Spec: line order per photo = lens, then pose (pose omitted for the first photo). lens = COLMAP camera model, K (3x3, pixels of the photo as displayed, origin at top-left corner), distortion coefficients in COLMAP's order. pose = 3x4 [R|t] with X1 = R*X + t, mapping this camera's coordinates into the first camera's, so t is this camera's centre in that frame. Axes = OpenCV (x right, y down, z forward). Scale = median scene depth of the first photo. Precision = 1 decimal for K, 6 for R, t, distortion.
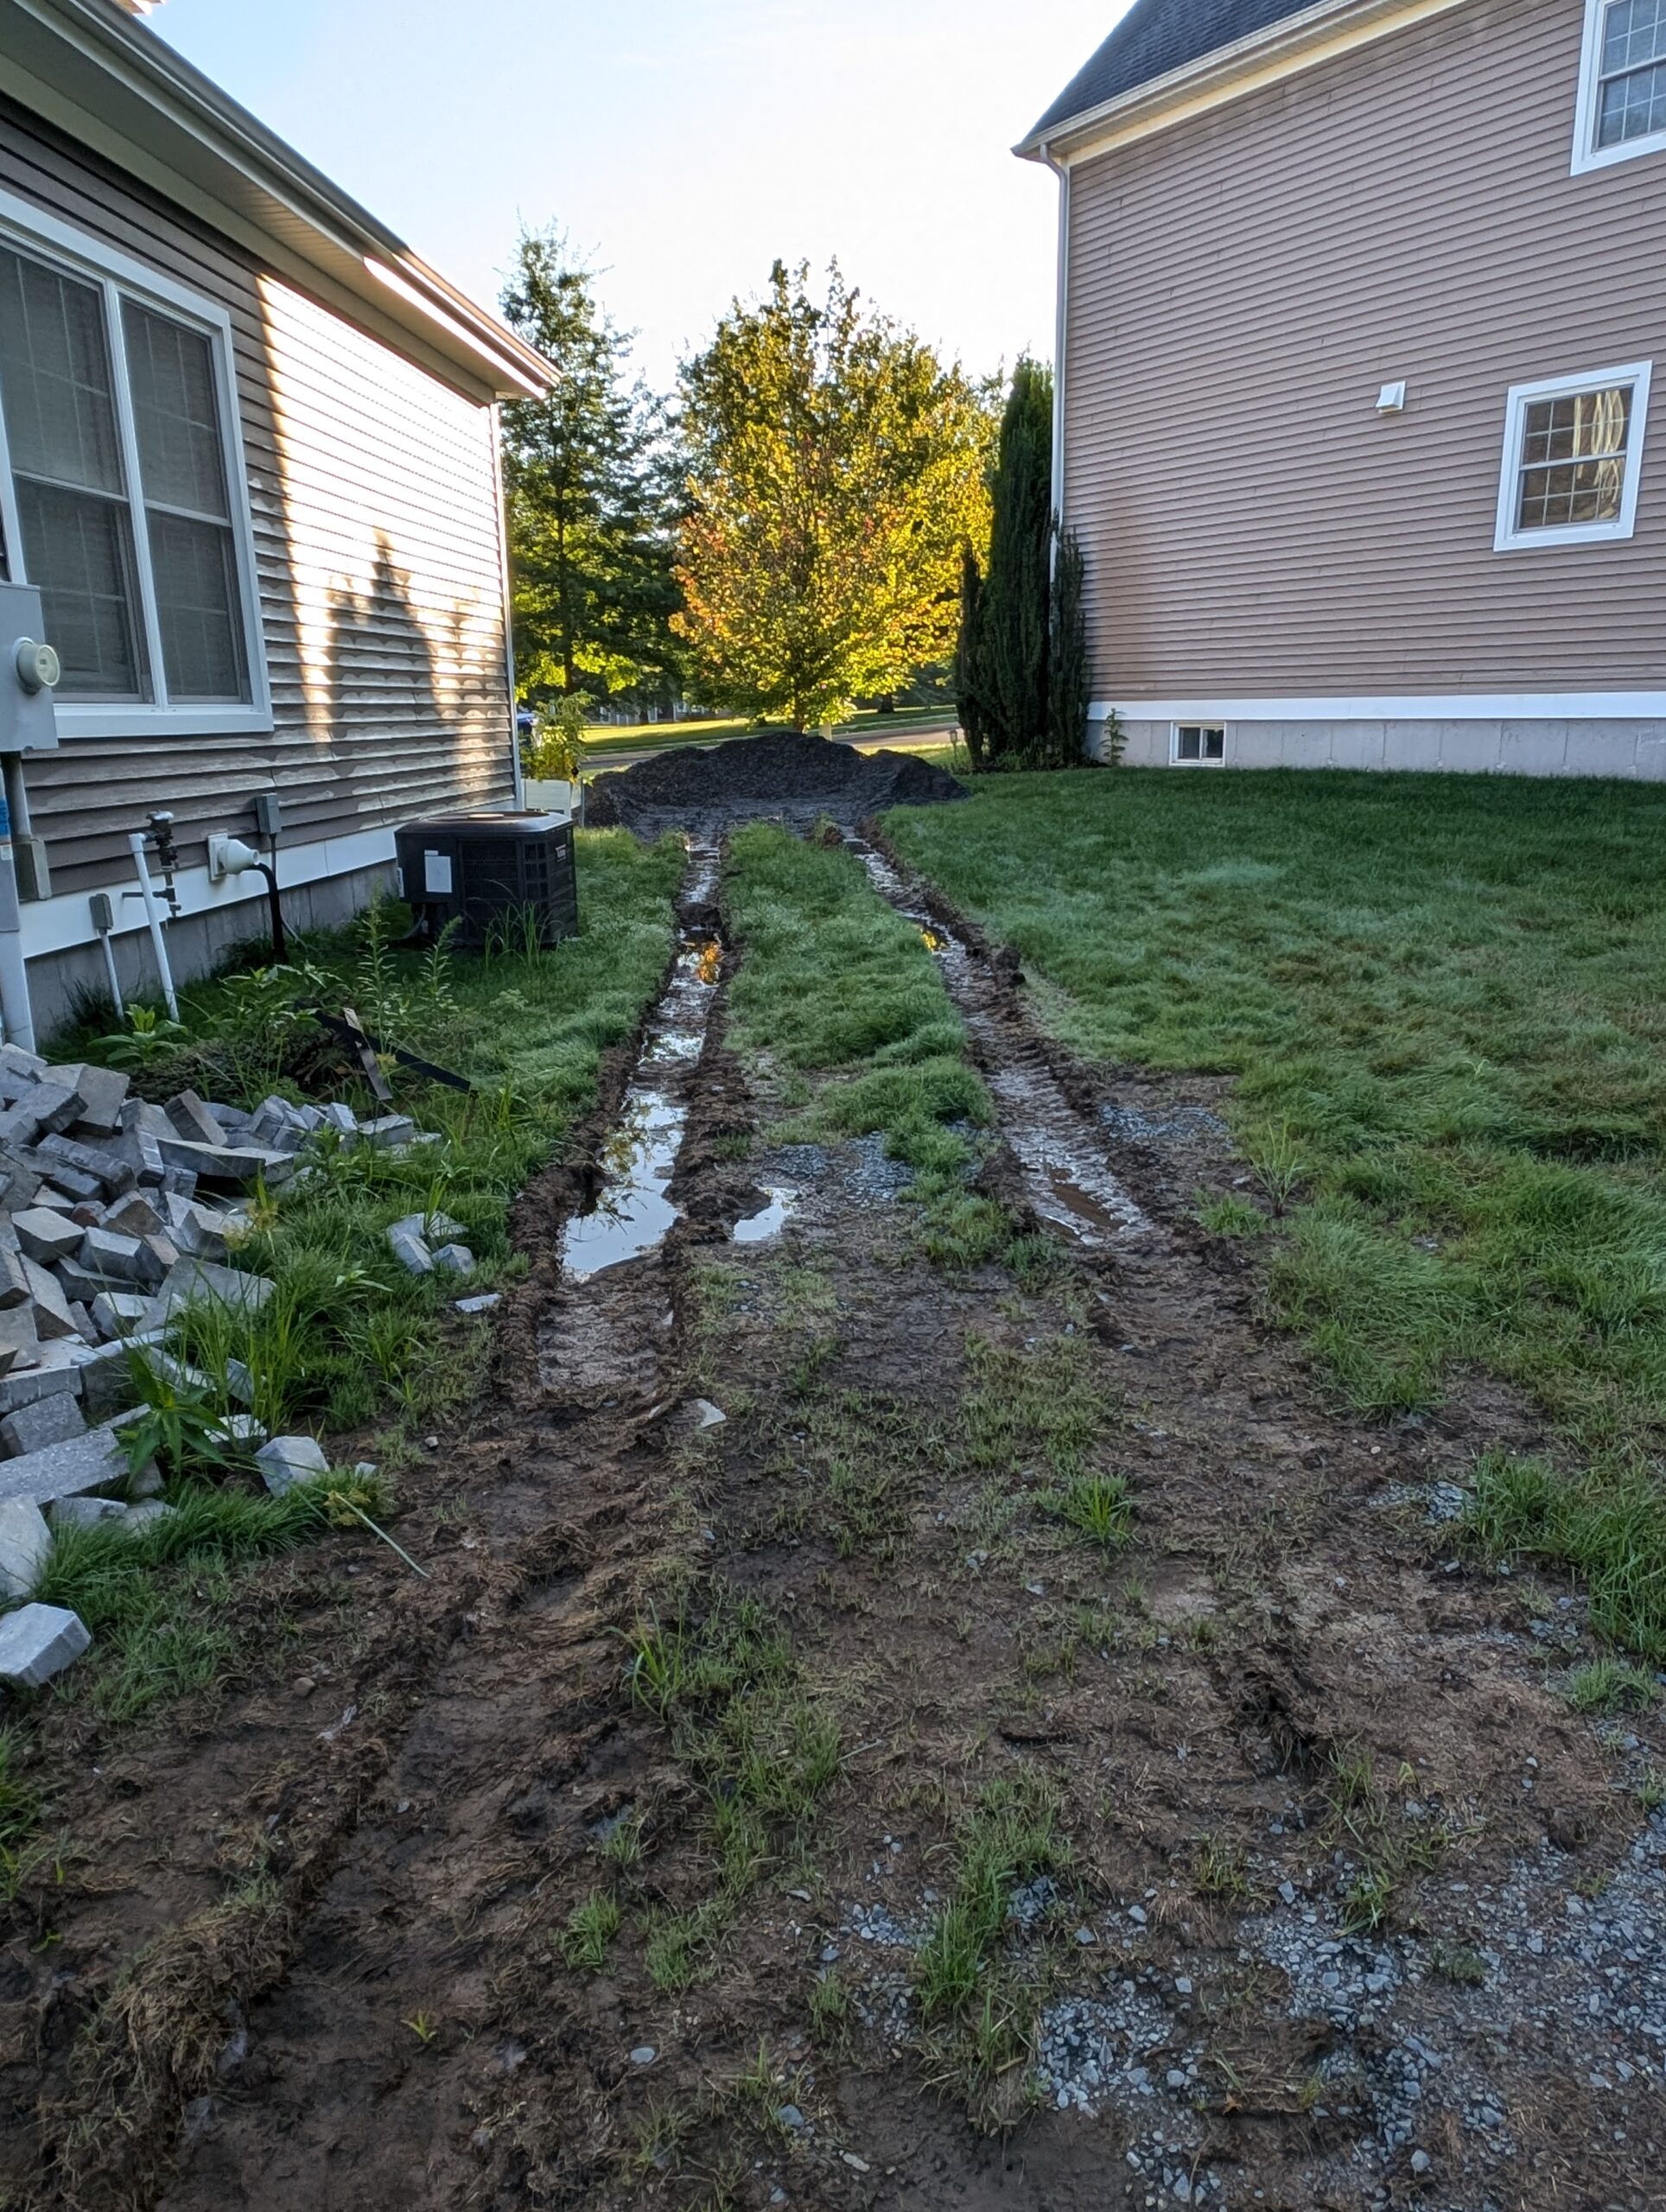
lens RADIAL K [[1481.1, 0, 833.0], [0, 1481.1, 1106.0], [0, 0, 1]] dist [0.003070, 0.003529]
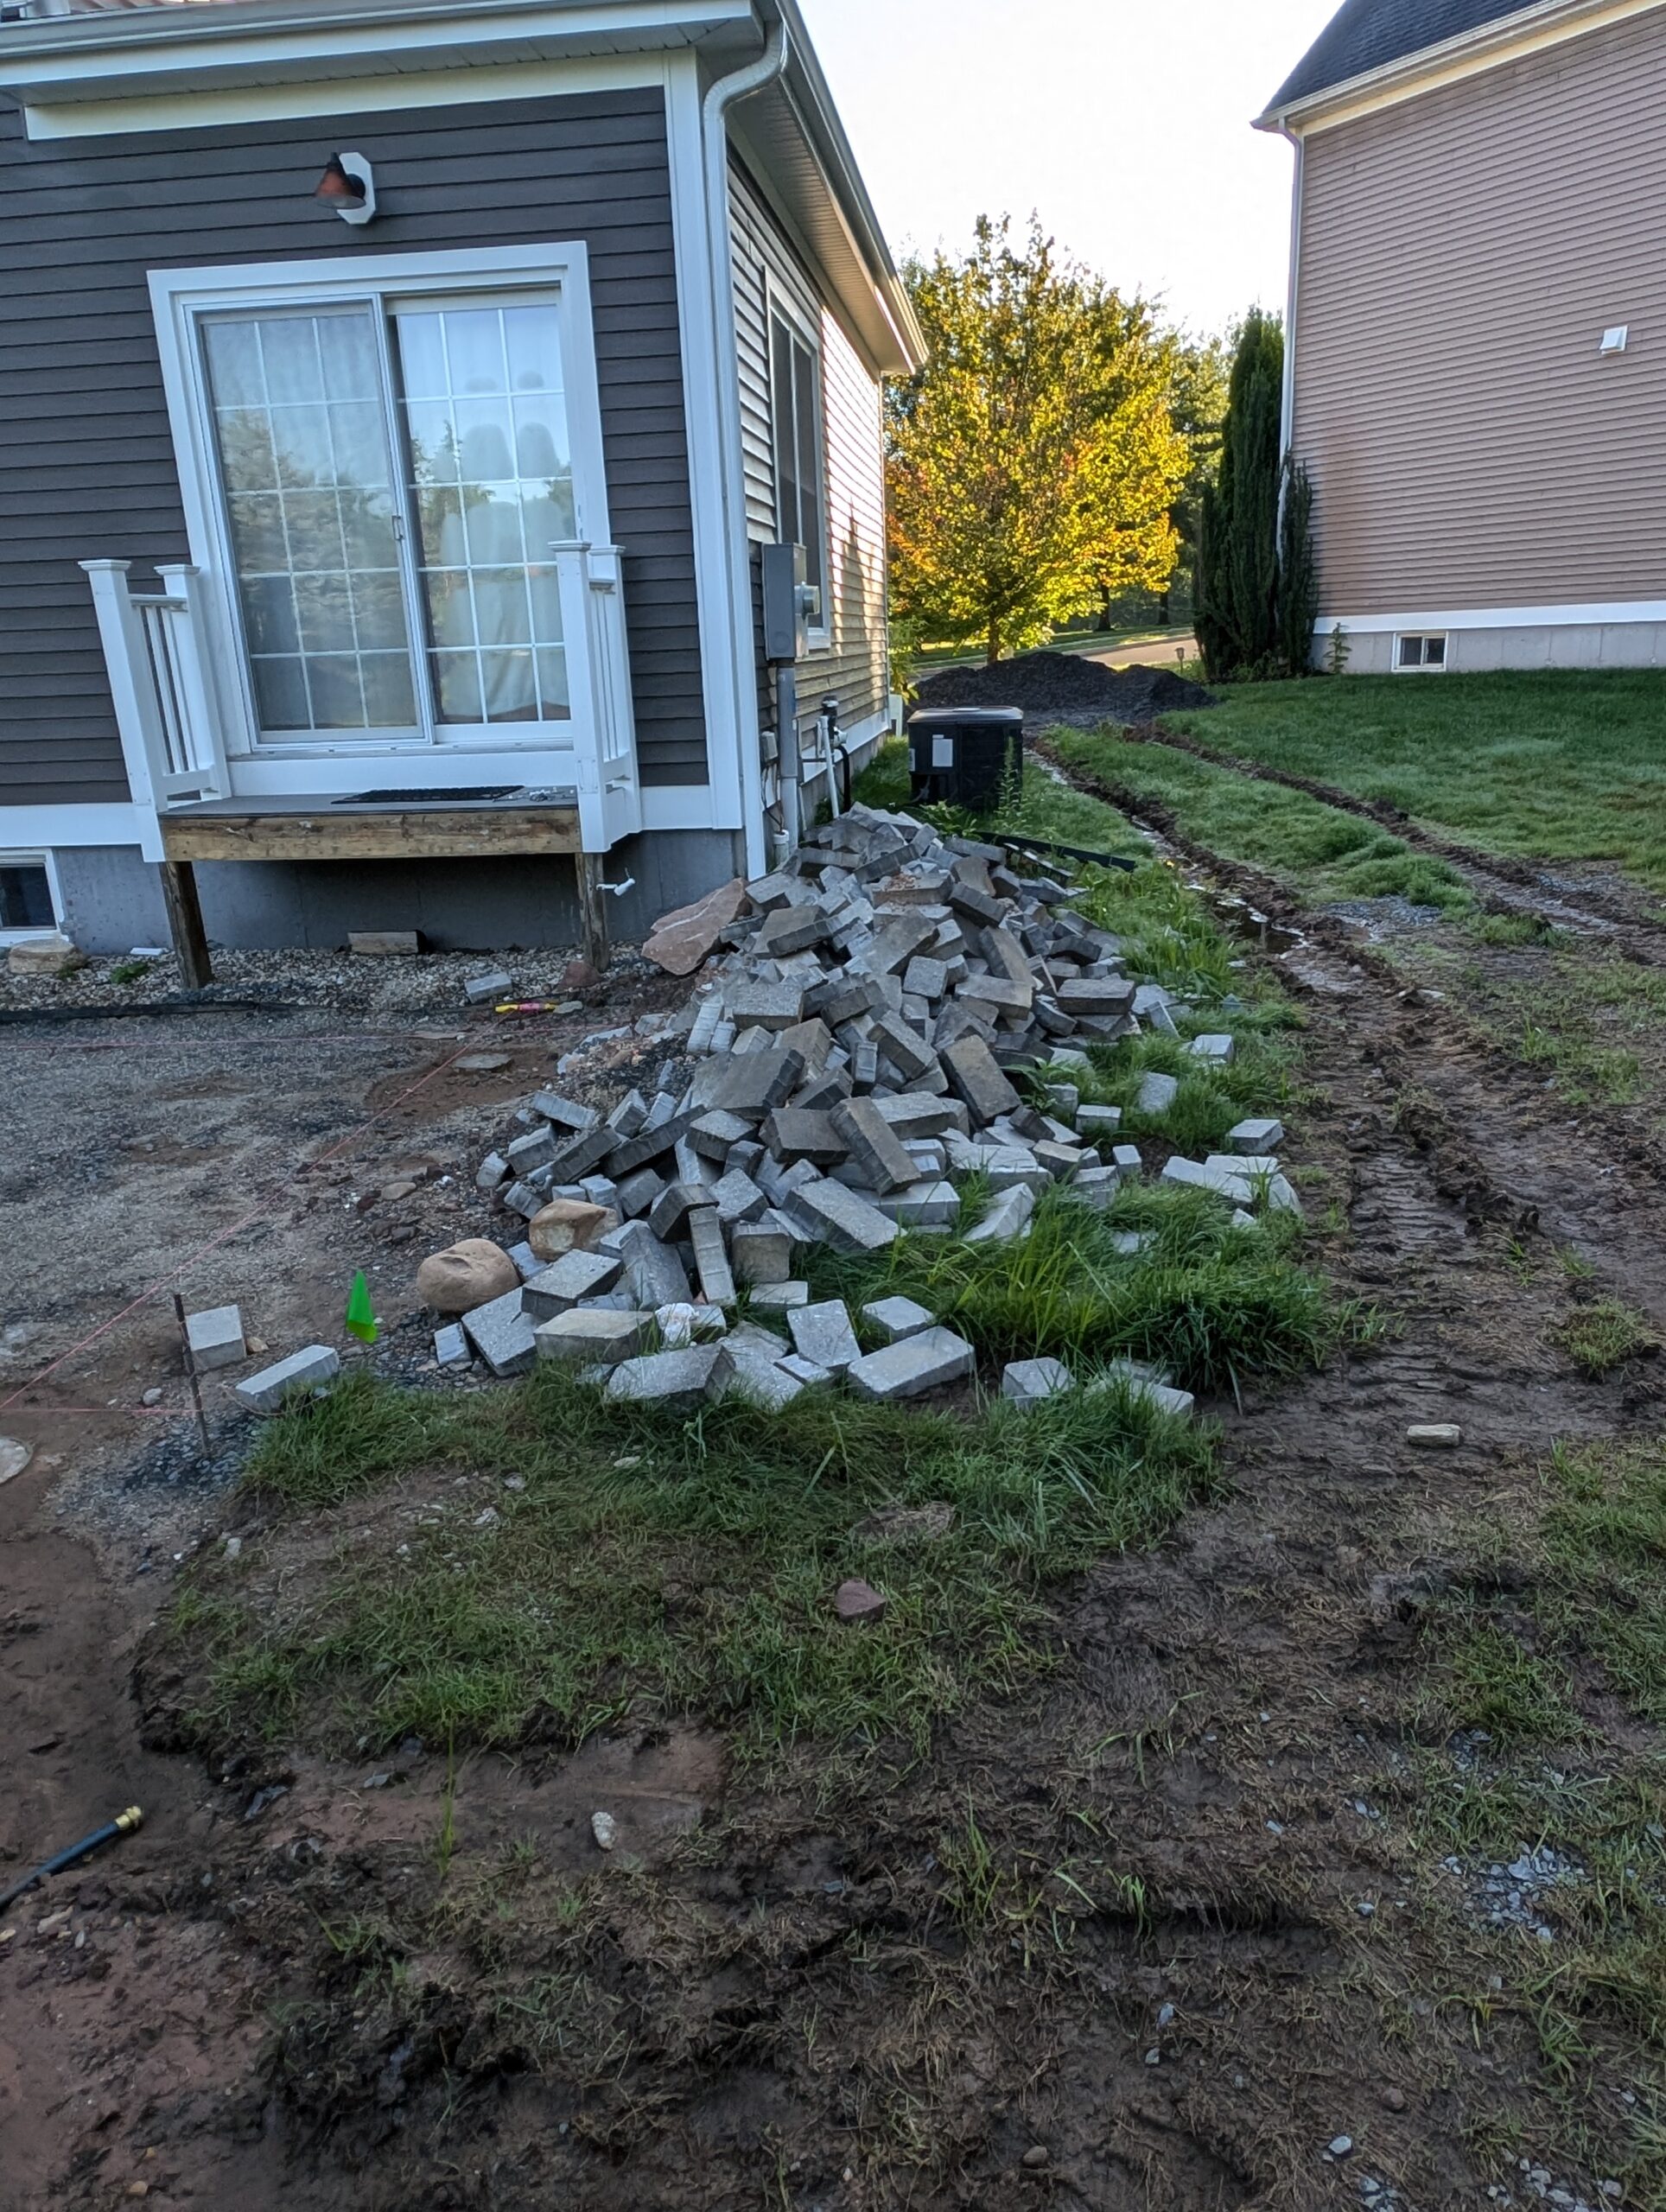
lens RADIAL K [[1496.7, 0, 833.0], [0, 1496.7, 1106.0], [0, 0, 1]] dist [0.000603, -0.001917]
pose [[0.998533, -0.012246, -0.052751, -0.137615], [0.014231, 0.999198, 0.037428, 0.050338], [0.052250, -0.038124, 0.997906, -0.167822]]
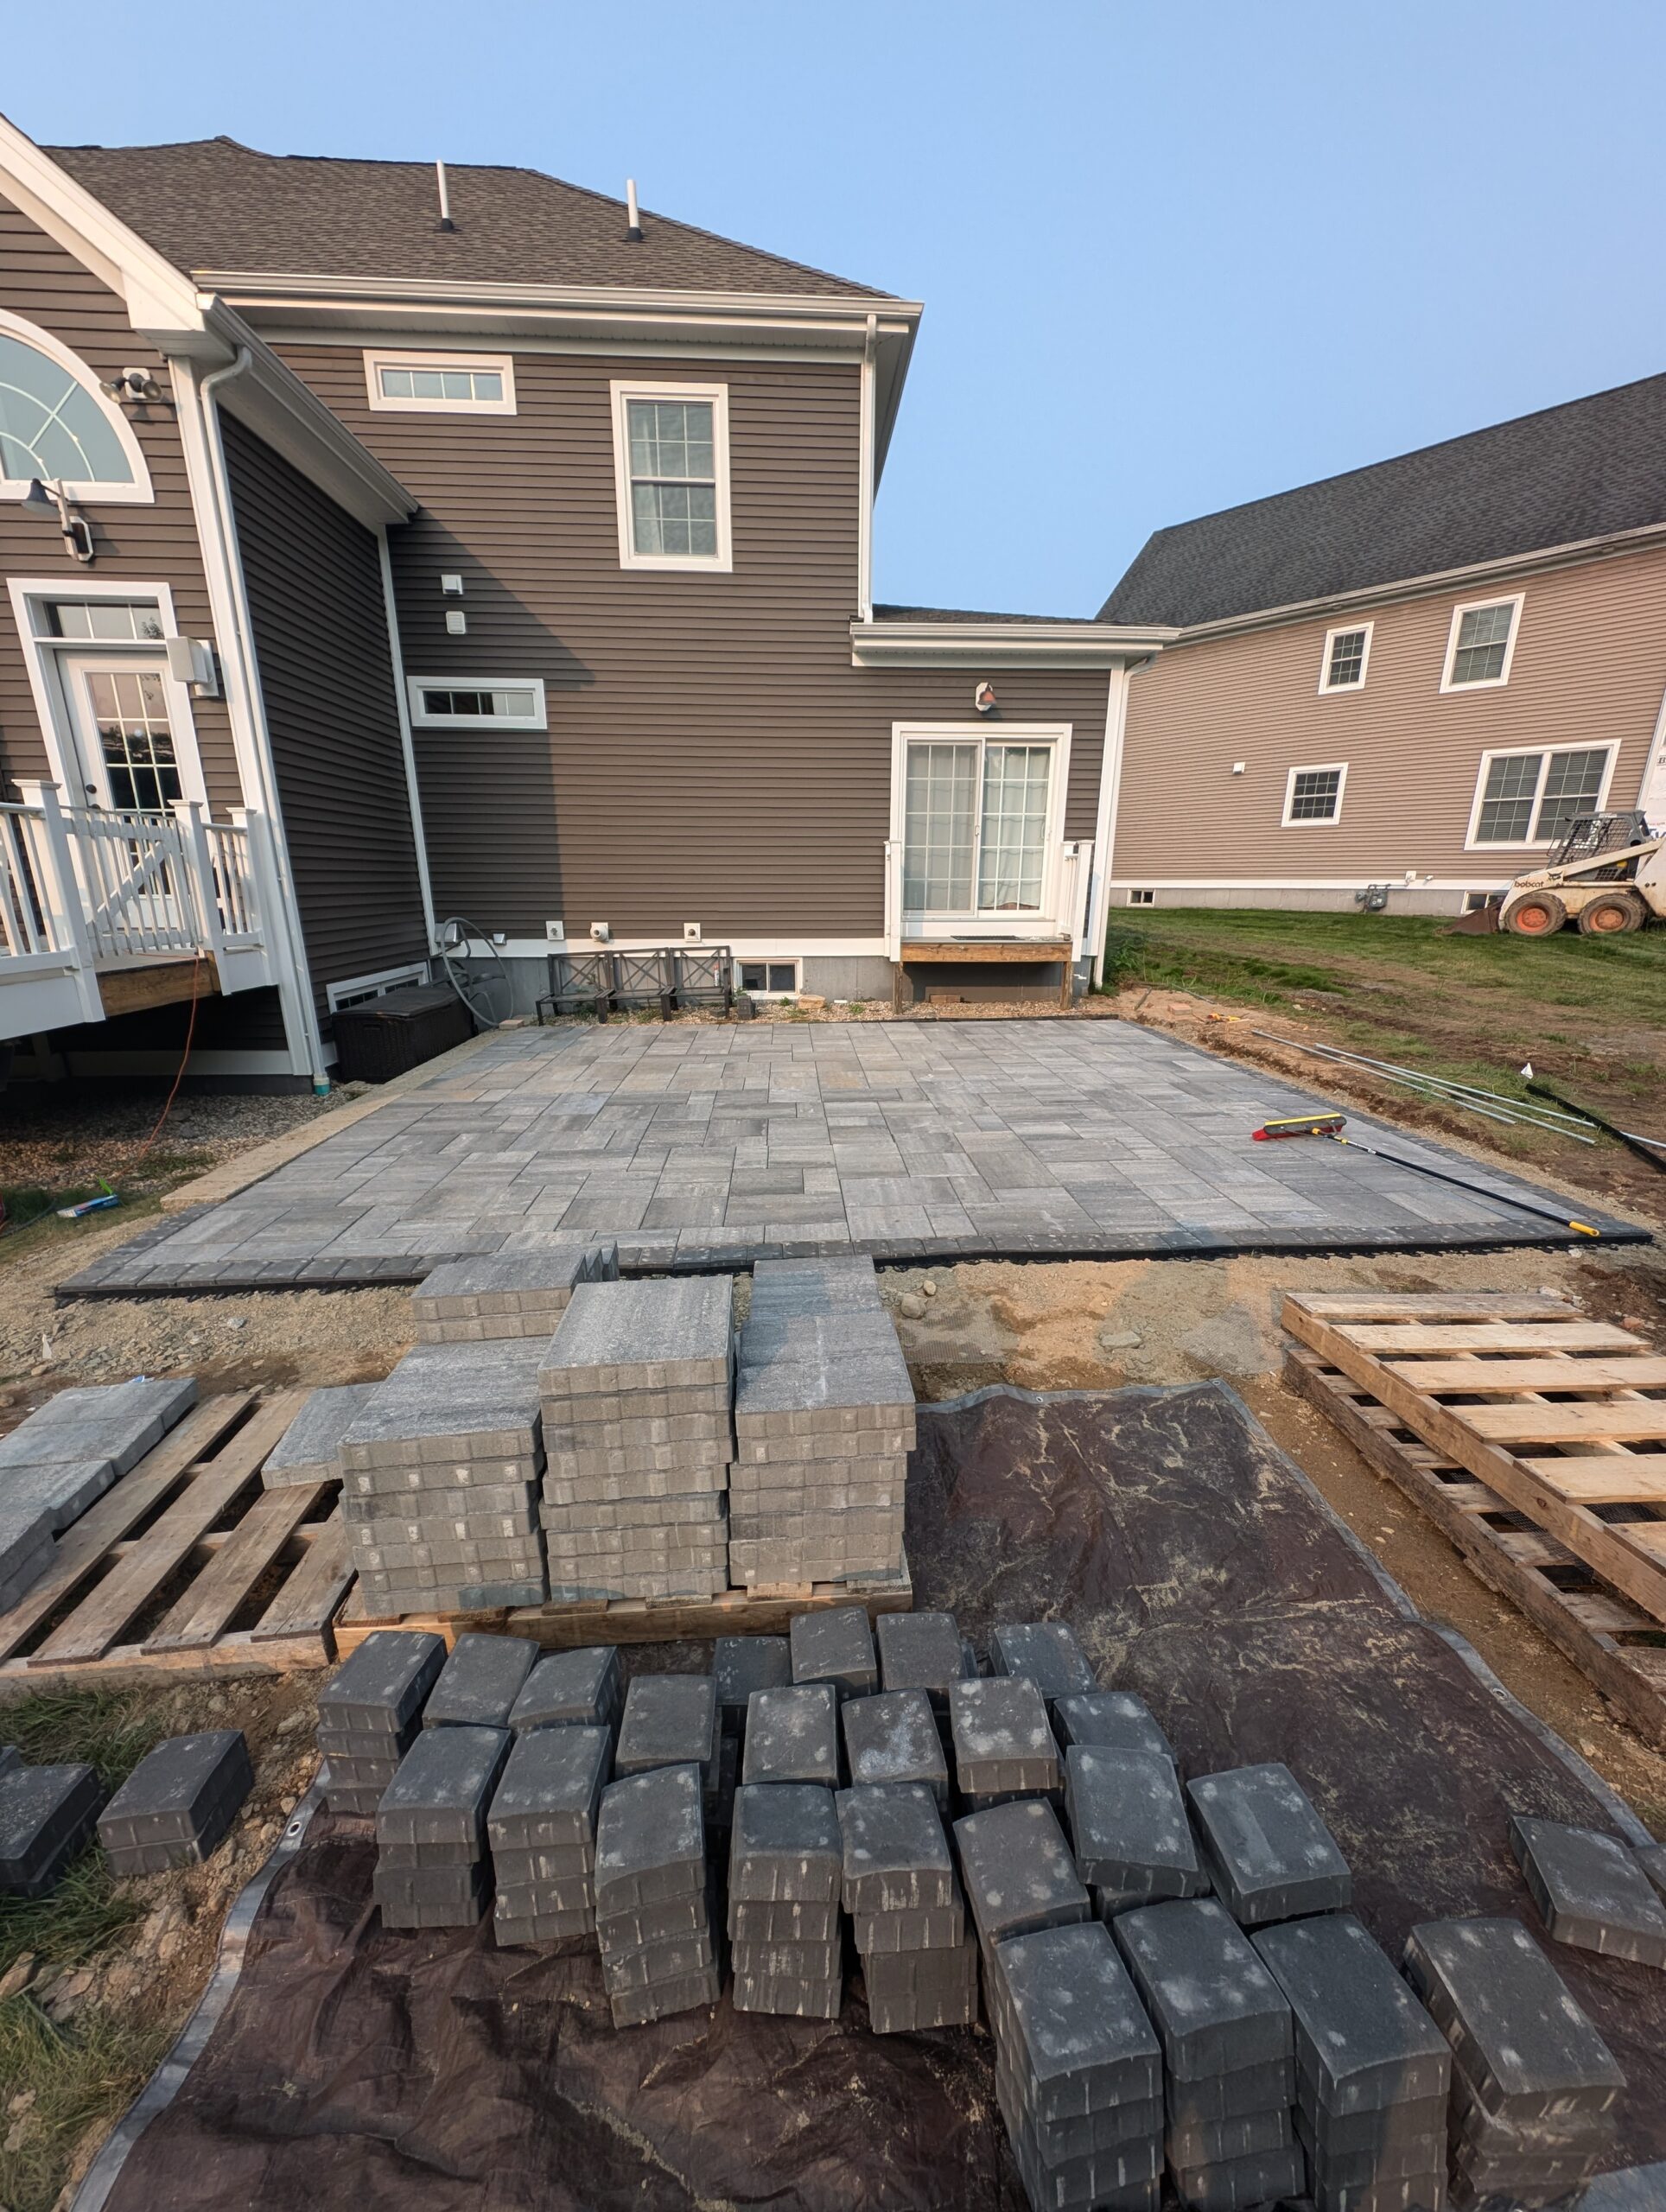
lens RADIAL K [[803.5, 0, 833.0], [0, 803.5, 1106.0], [0, 0, 1]] dist [-0.000016, -0.000146]
pose [[0.992820, -0.017532, 0.118328, -0.419069], [0.016389, 0.999809, 0.010621, 0.083041], [-0.118492, -0.008605, 0.992918, -0.281669]]
